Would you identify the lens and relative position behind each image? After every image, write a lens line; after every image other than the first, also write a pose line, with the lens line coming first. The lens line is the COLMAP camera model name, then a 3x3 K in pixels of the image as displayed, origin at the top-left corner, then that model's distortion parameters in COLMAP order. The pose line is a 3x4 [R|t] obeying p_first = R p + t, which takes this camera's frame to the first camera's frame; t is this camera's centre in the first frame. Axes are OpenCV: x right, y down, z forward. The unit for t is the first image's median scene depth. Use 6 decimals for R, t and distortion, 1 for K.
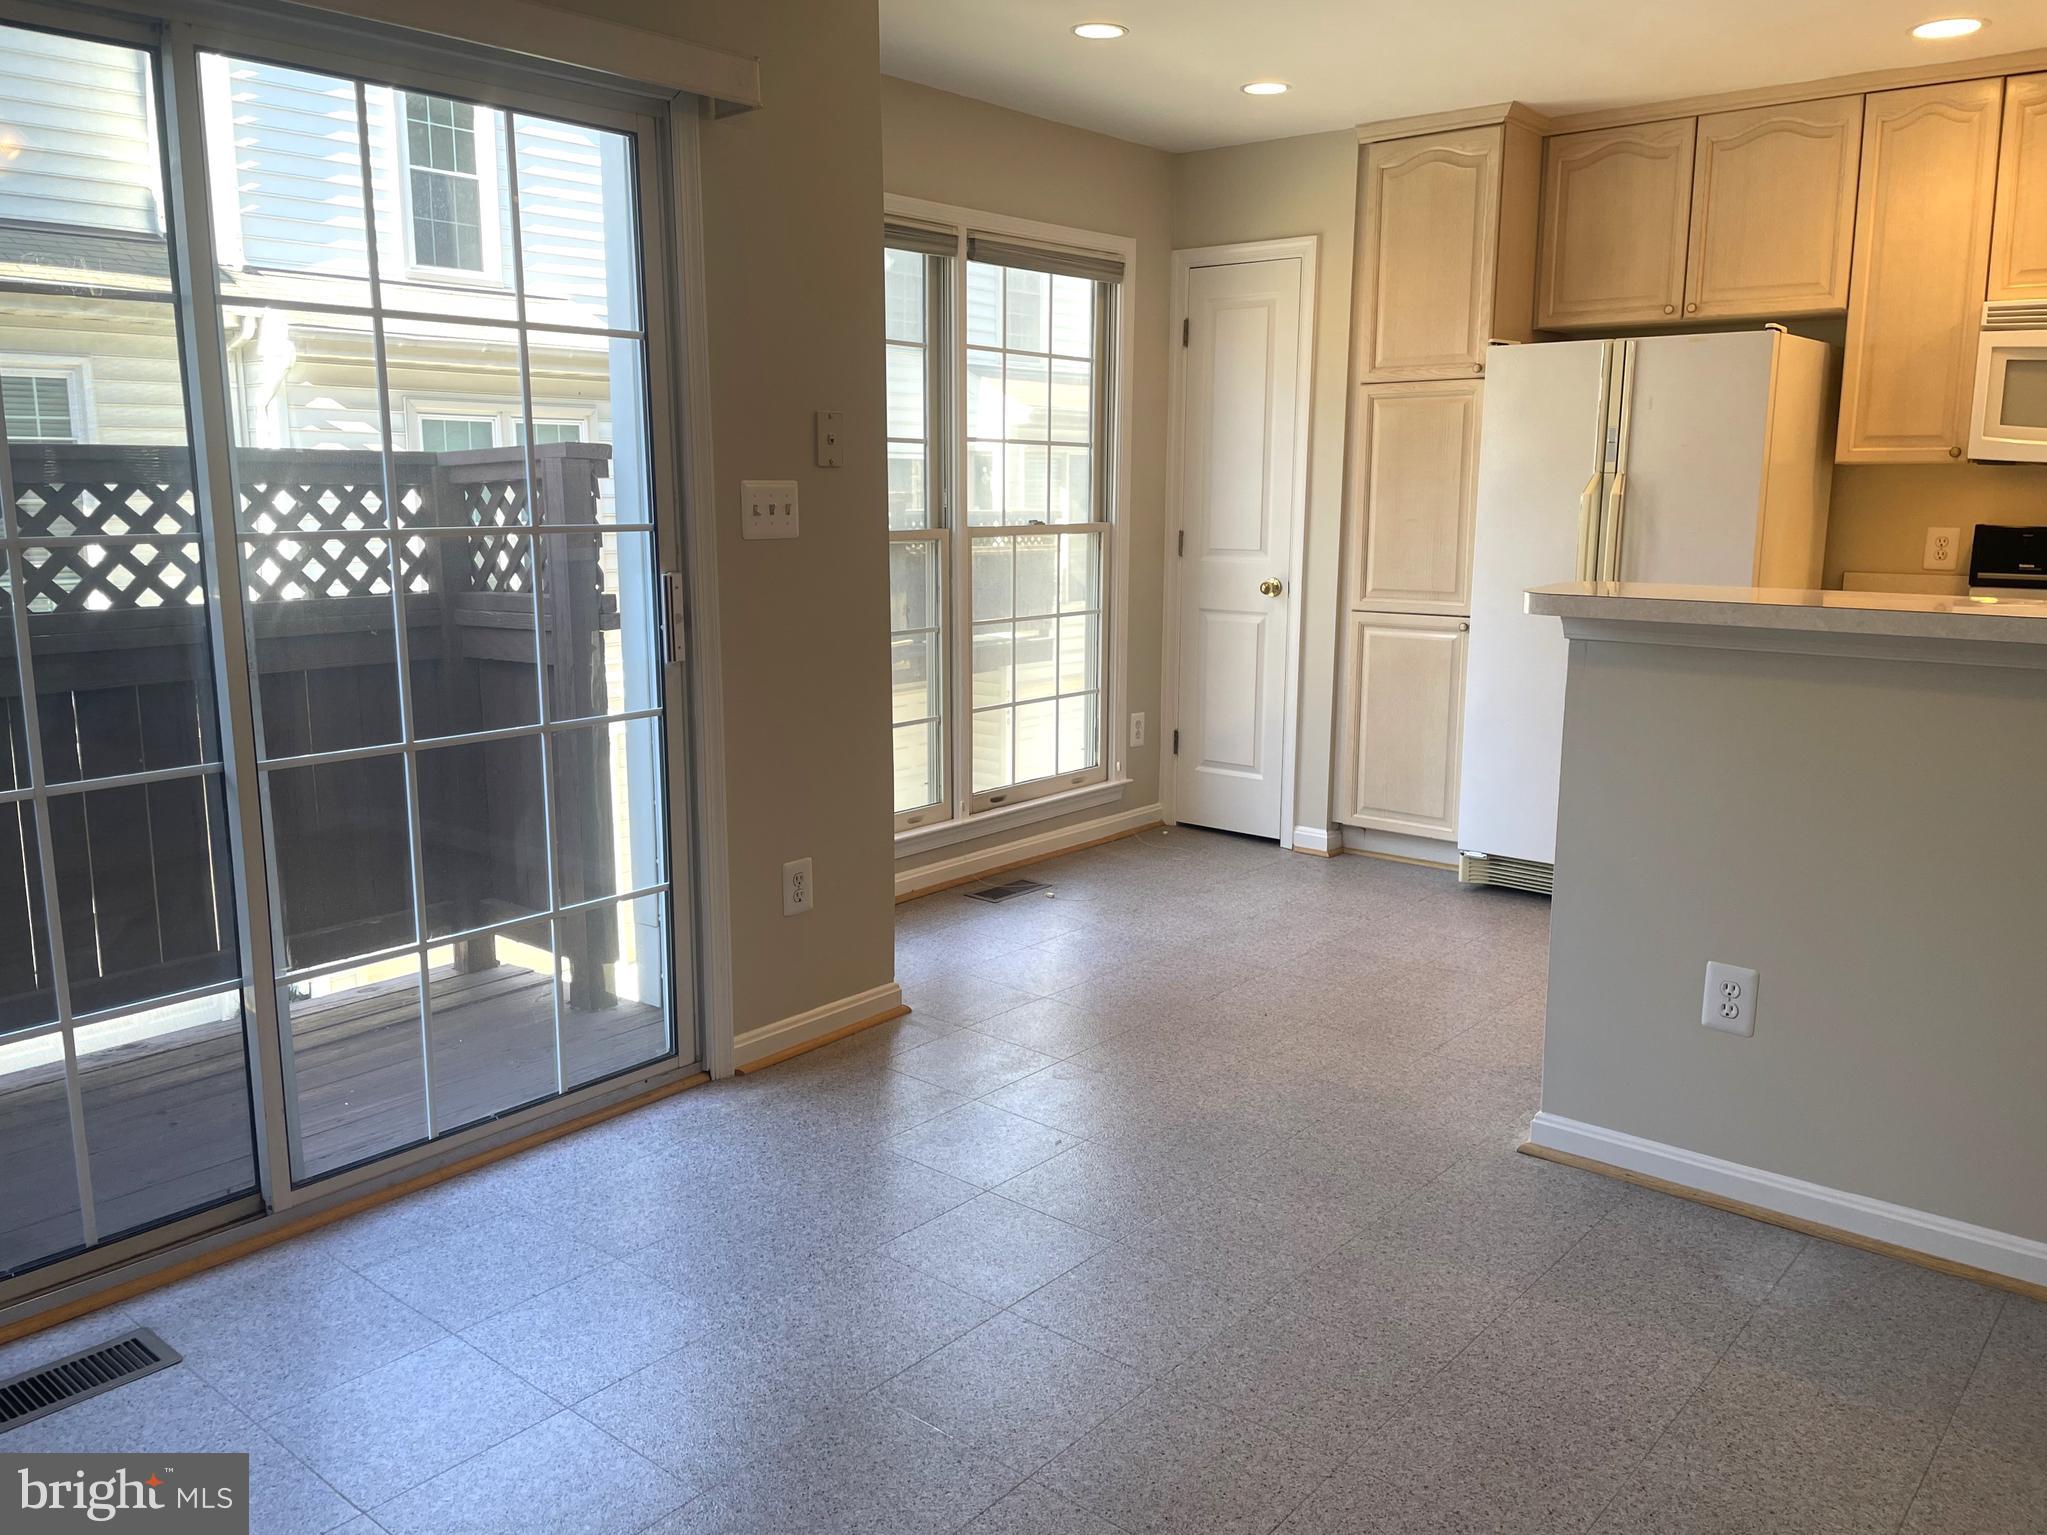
lens RADIAL K [[1562.9, 0, 1018.2], [0, 1562.9, 748.5], [0, 0, 1]] dist [0.096727, -0.126352]
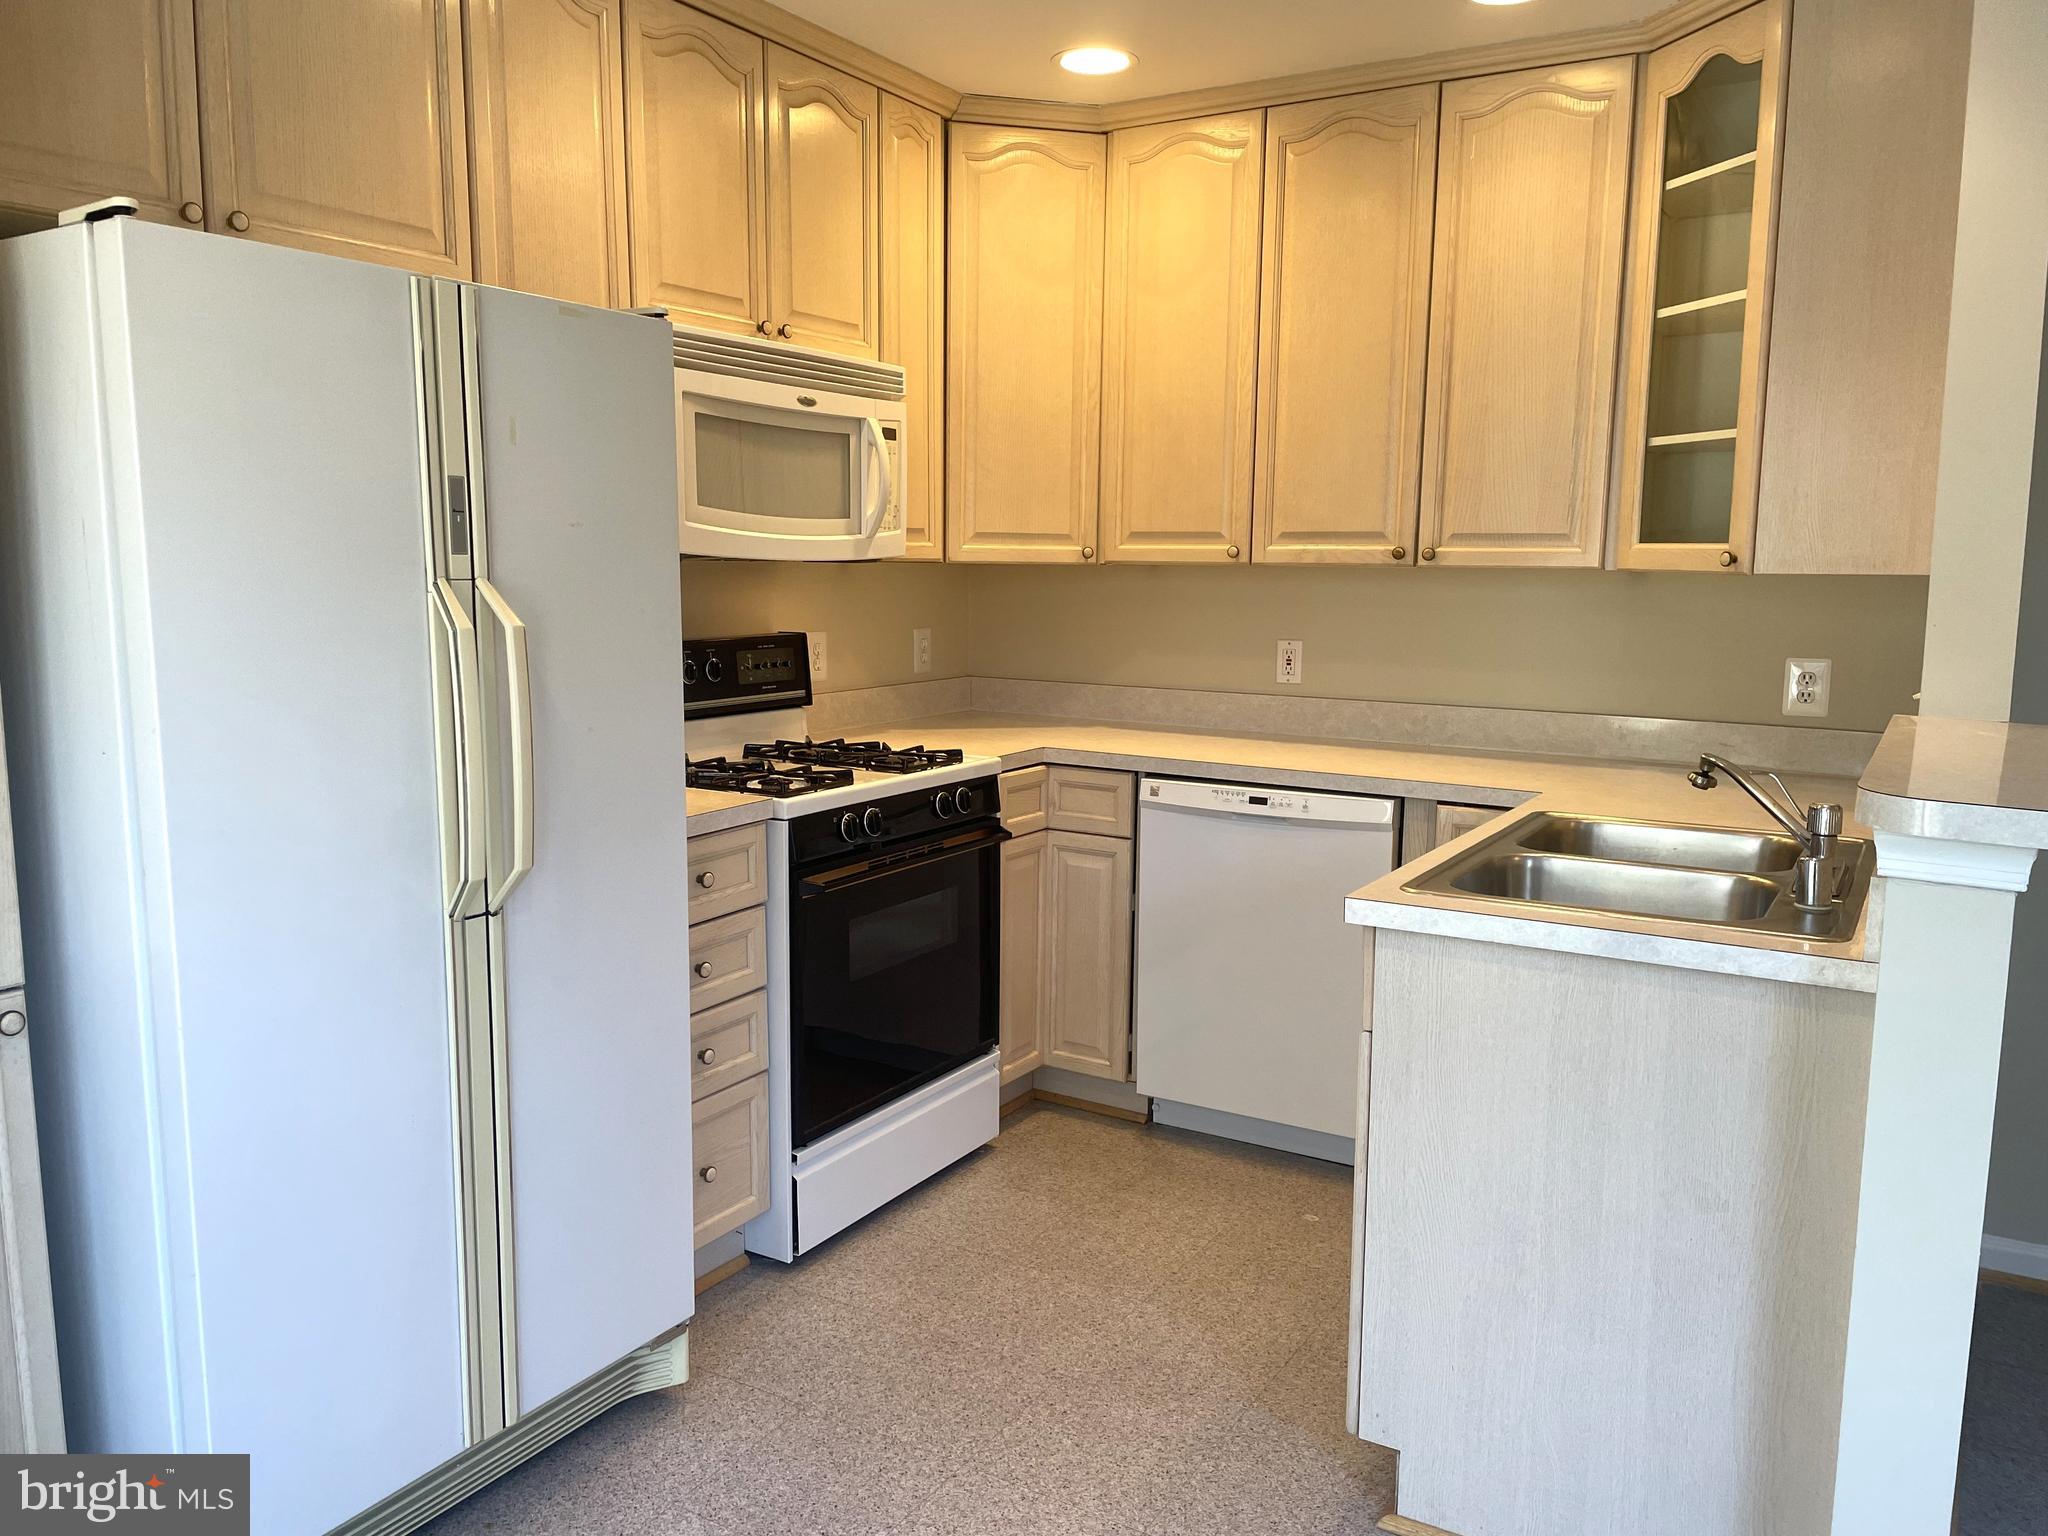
lens RADIAL K [[1549.4, 0, 1024.0], [0, 1549.4, 768.0], [0, 0, 1]] dist [0.058407, -0.008727]
pose [[-0.160219, -0.137240, 0.977494, -0.092109], [0.162362, 0.973135, 0.163240, -0.176114], [-0.973637, 0.184862, -0.133632, 0.956343]]
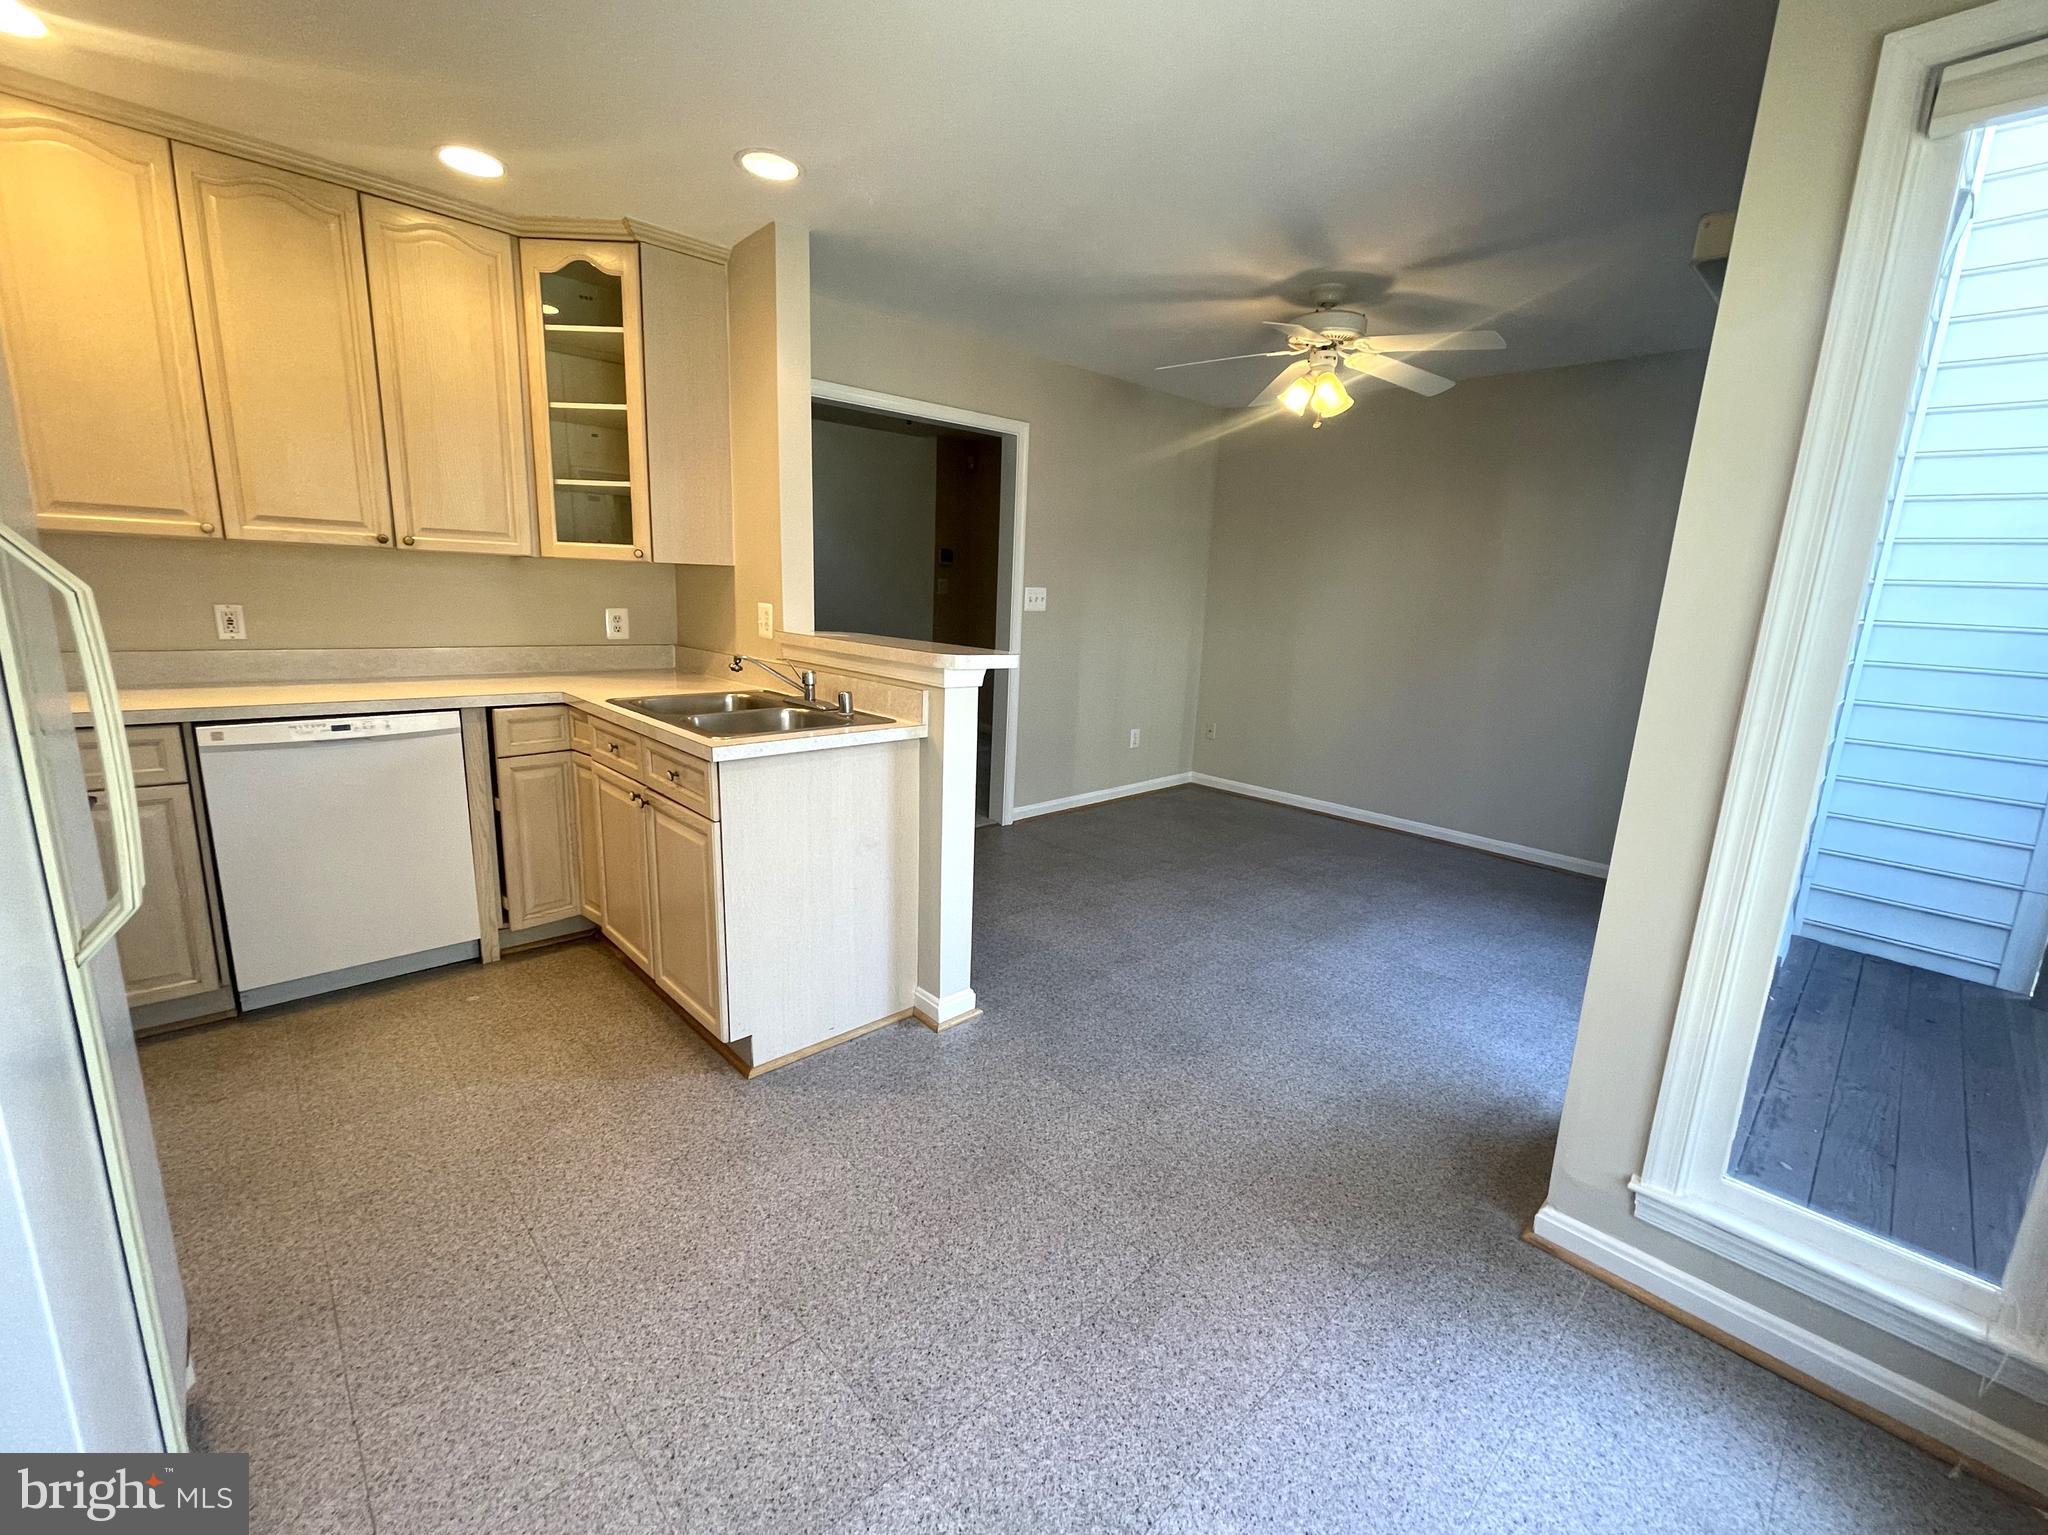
lens RADIAL K [[841.3, 0, 1029.2], [0, 841.3, 754.7], [0, 0, 1]] dist [0.000952, 0.000242]
pose [[-0.992695, -0.062112, 0.103439, 0.142273], [-0.020290, 0.931044, 0.364341, -0.206635], [-0.118936, 0.359581, -0.925503, 1.200186]]
